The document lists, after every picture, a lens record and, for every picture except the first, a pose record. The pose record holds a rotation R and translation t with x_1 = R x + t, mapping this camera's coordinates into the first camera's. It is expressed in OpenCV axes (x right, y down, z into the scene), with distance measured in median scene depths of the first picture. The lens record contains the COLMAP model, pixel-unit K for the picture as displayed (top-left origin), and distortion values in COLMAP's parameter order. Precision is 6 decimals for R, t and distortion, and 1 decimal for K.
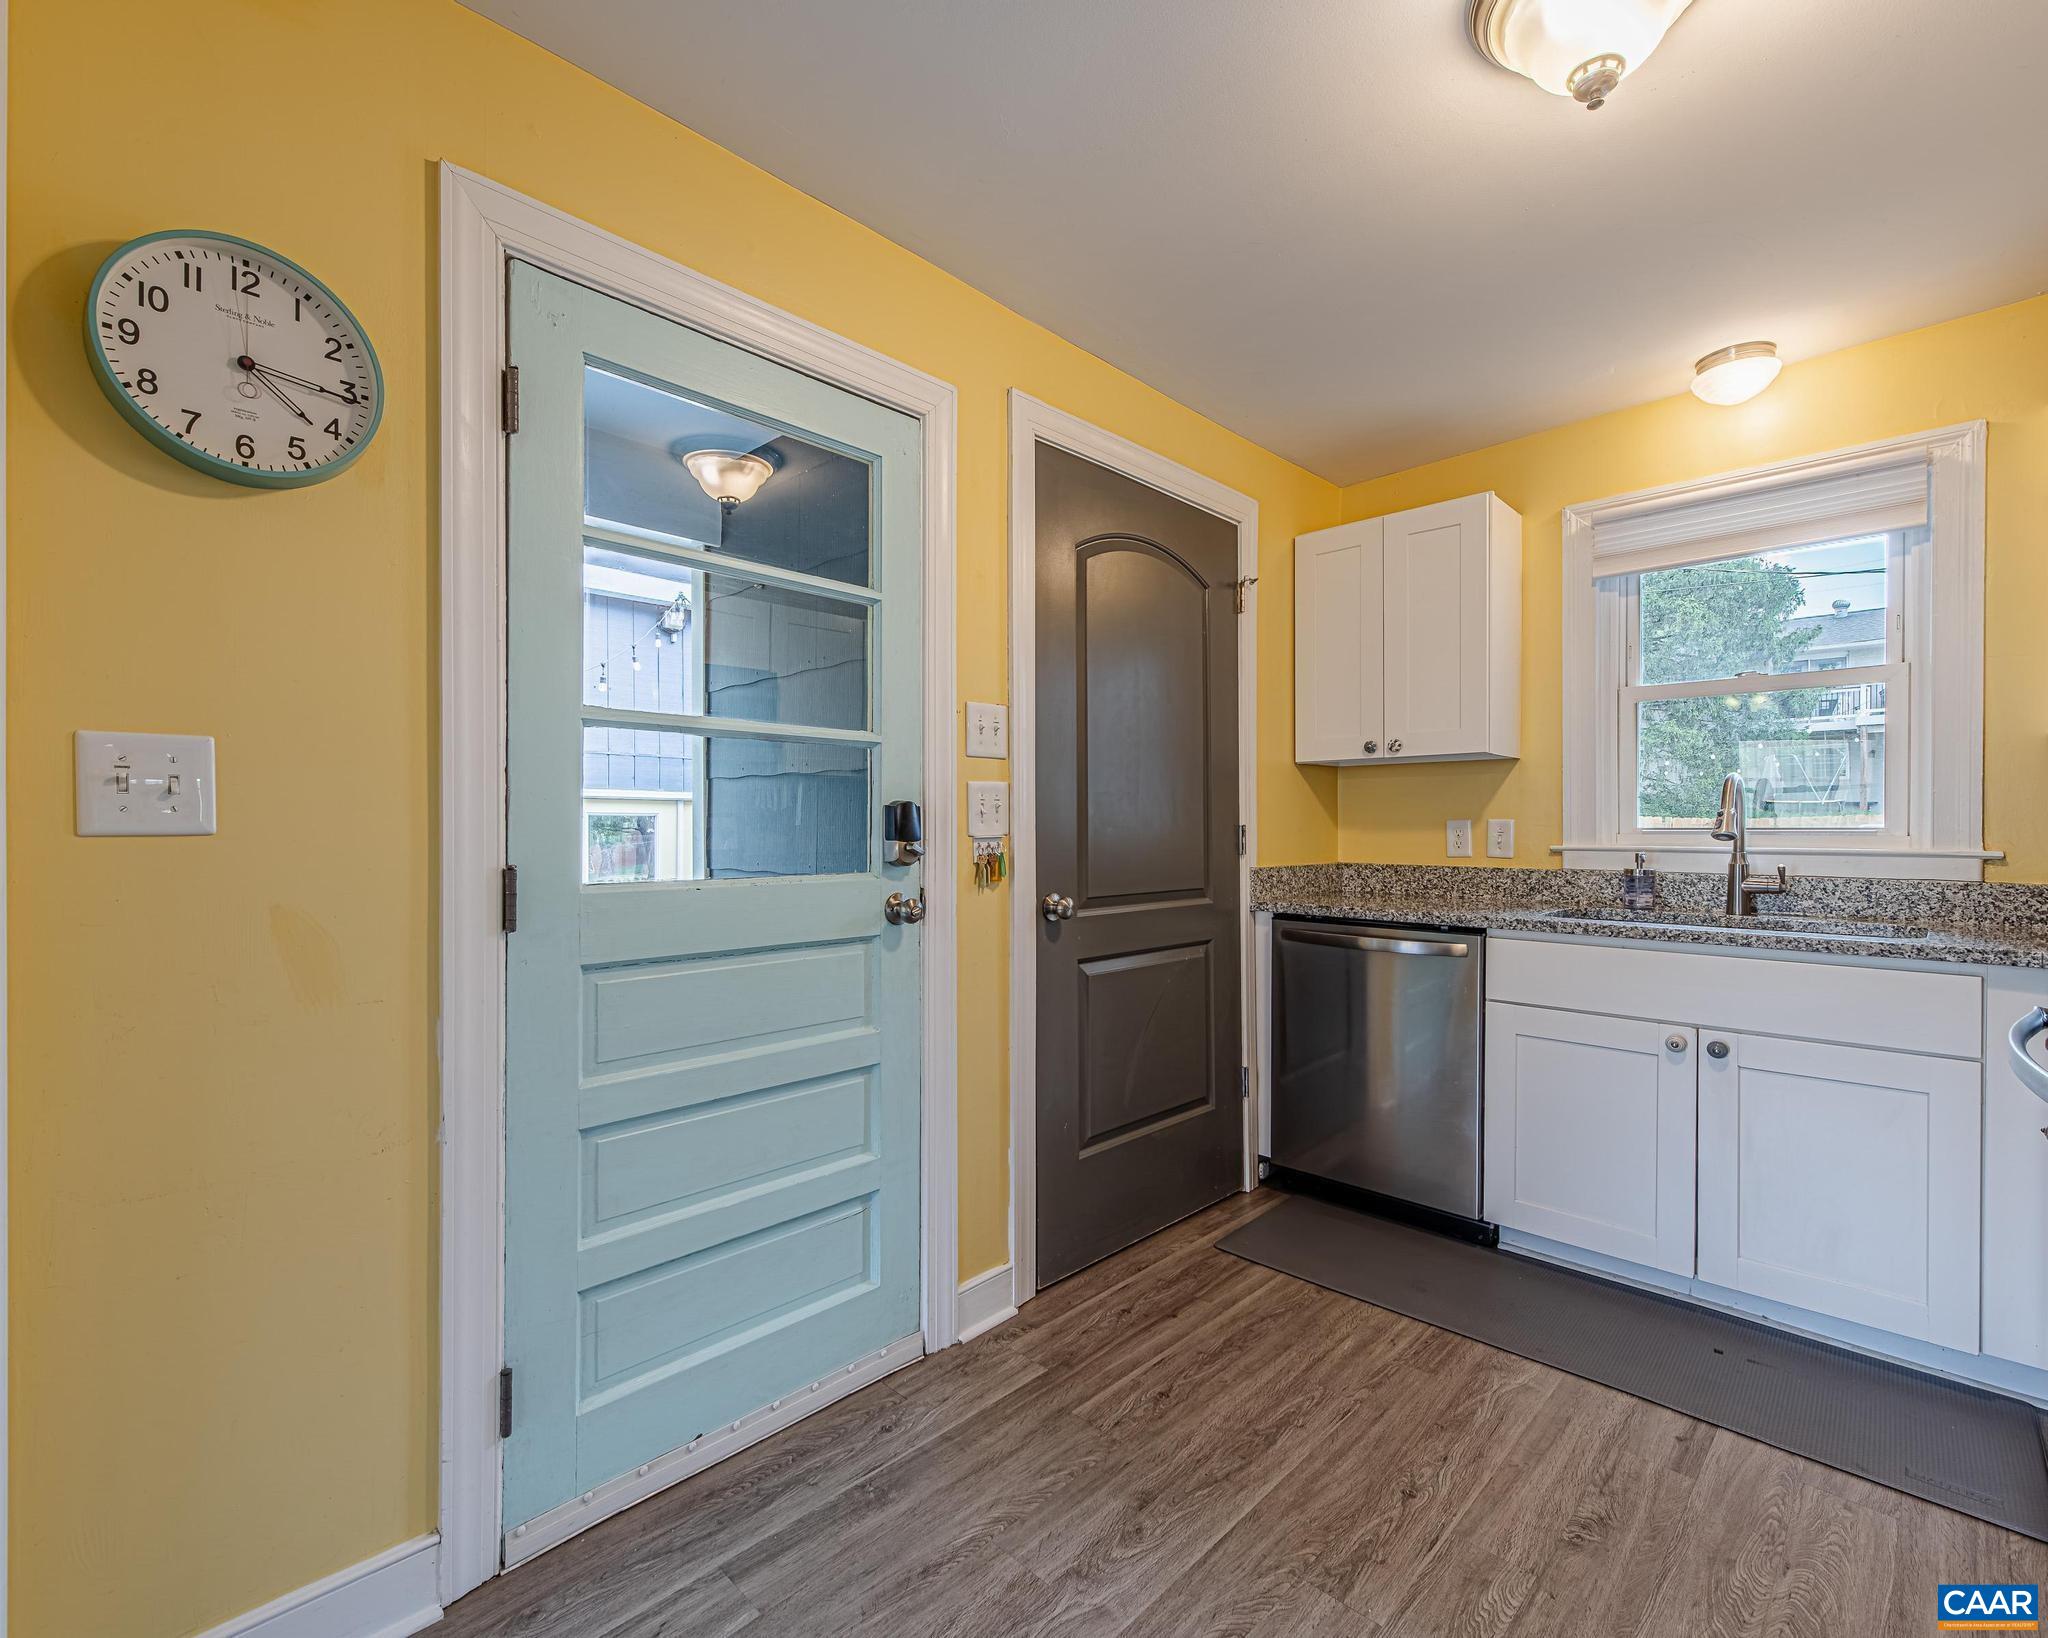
lens RADIAL K [[957.8, 0, 978.0], [0, 957.8, 831.0], [0, 0, 1]] dist [0.011362, -0.000784]
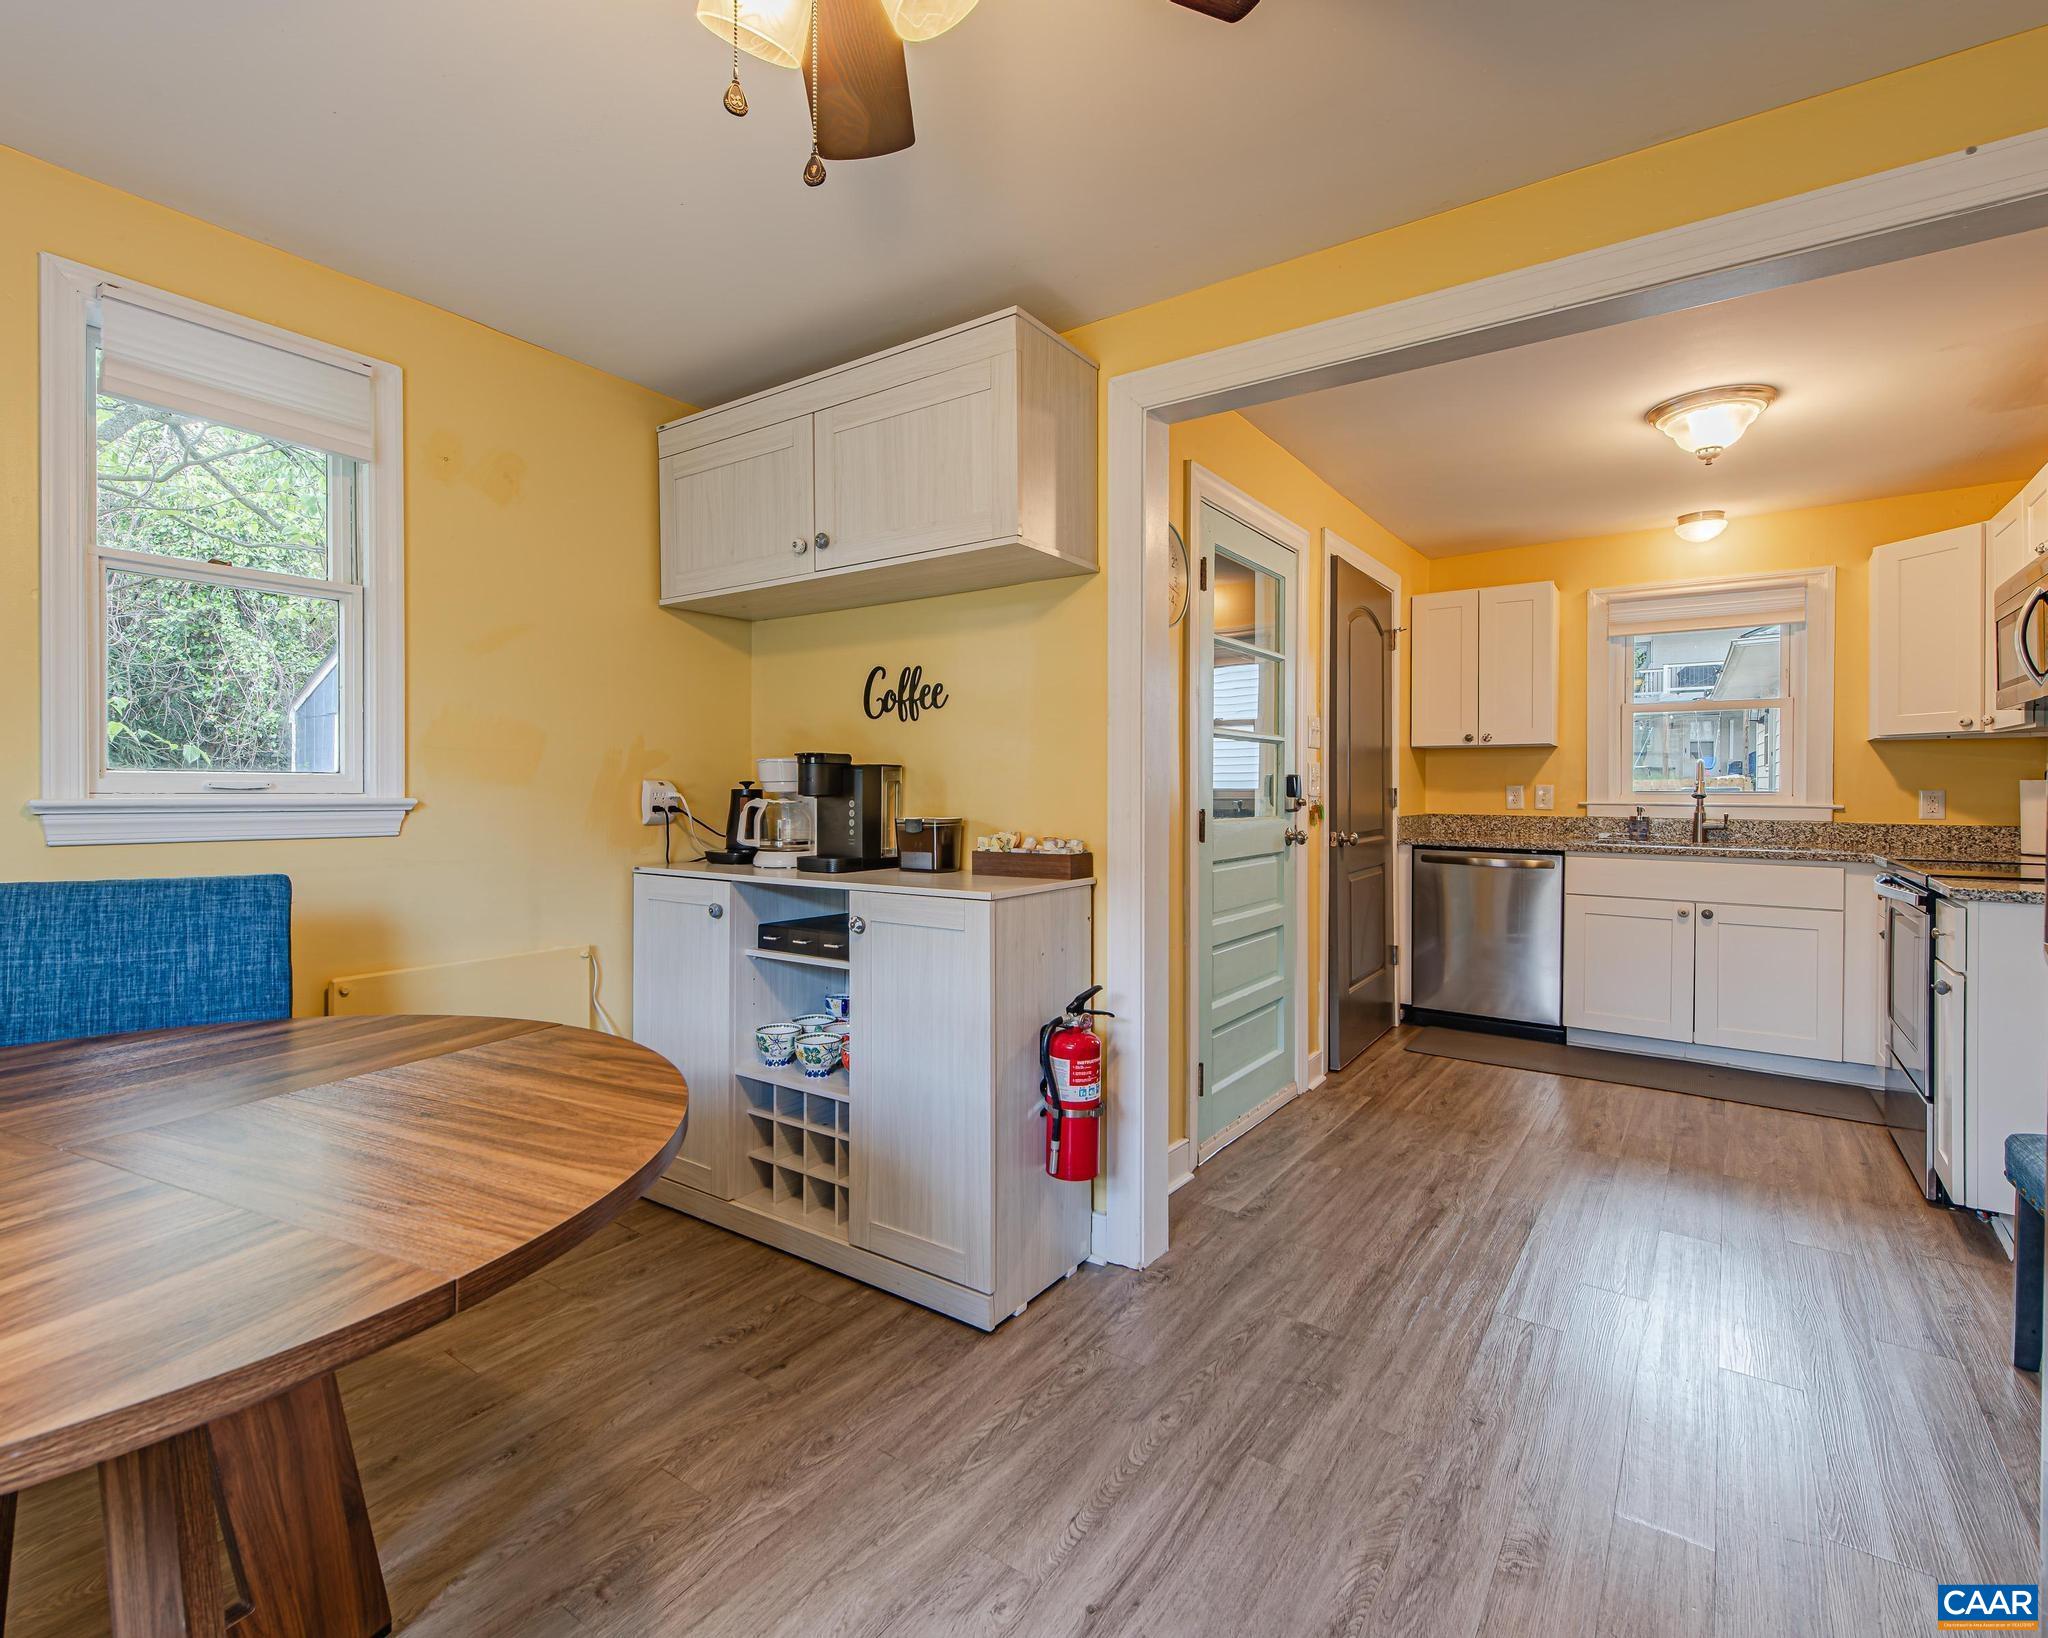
lens RADIAL K [[959.4, 0, 970.6], [0, 959.4, 789.7], [0, 0, 1]] dist [0.014451, 0.000083]
pose [[0.991542, 0.003873, 0.129730, -0.811324], [-0.003921, 0.999992, 0.000114, -0.001629], [-0.129729, -0.000622, 0.991549, -0.599403]]
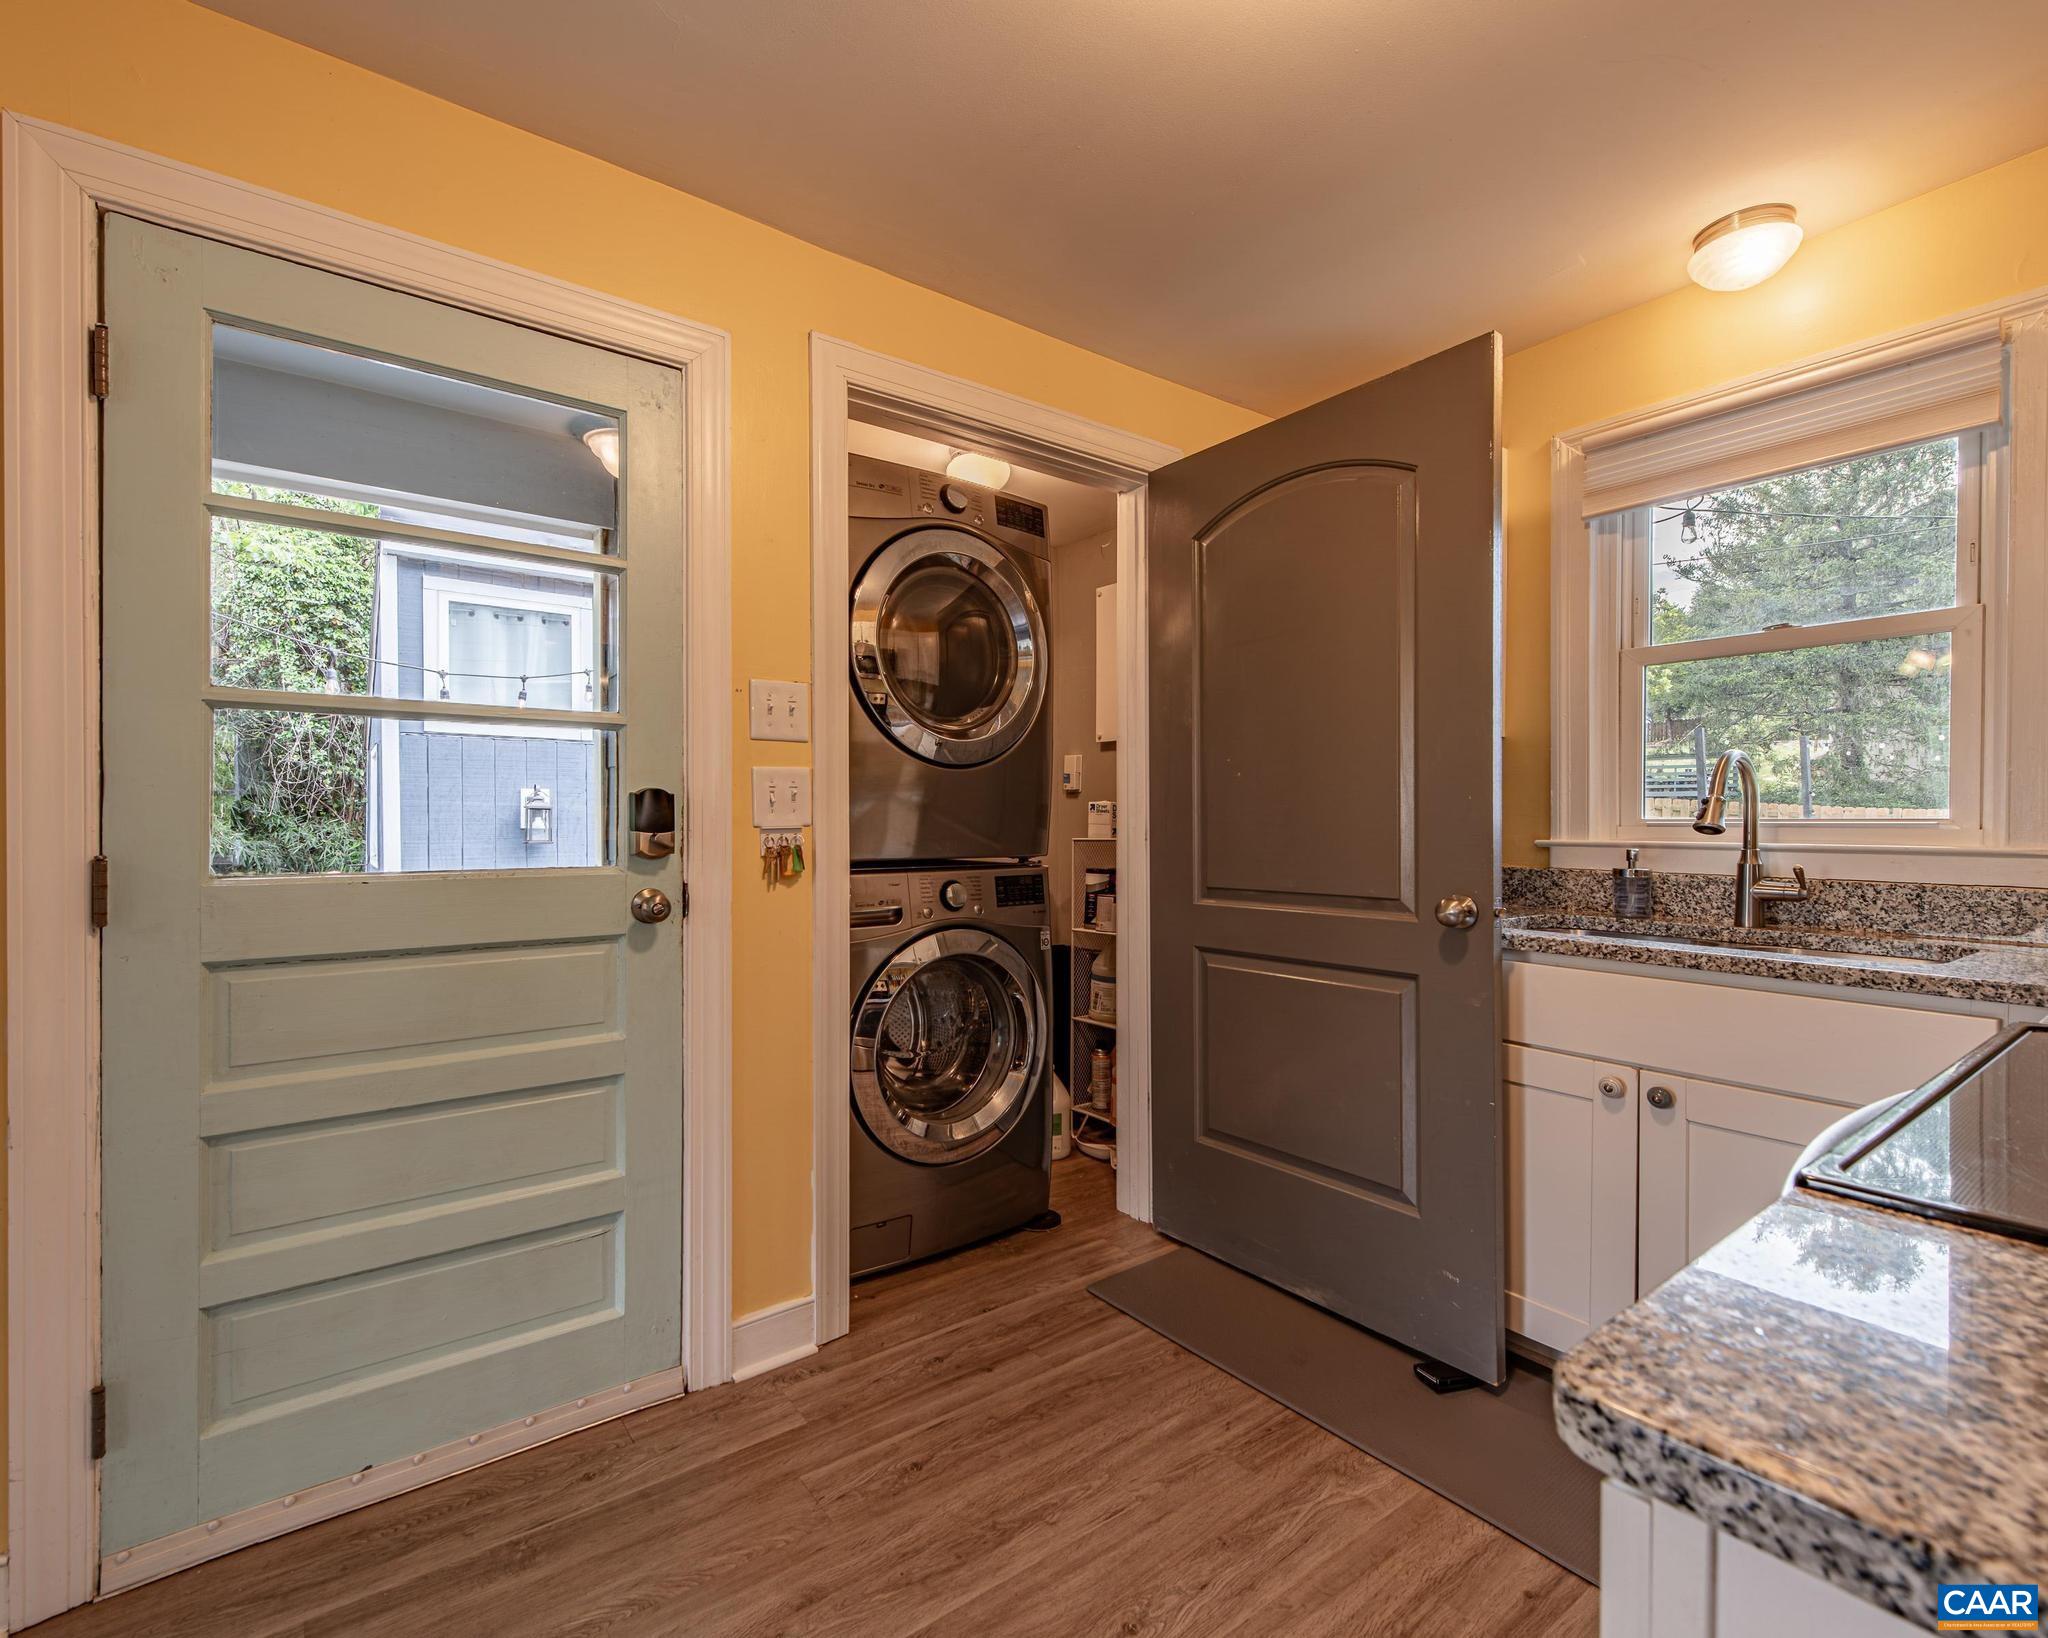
lens RADIAL K [[952.9, 0, 971.7], [0, 952.9, 829.7], [0, 0, 1]] dist [0.015619, -0.005649]
pose [[0.987483, 0.002027, -0.157711, 0.321637], [-0.001024, 0.999979, 0.006443, 0.001754], [0.157721, -0.006201, 0.987464, 0.128646]]
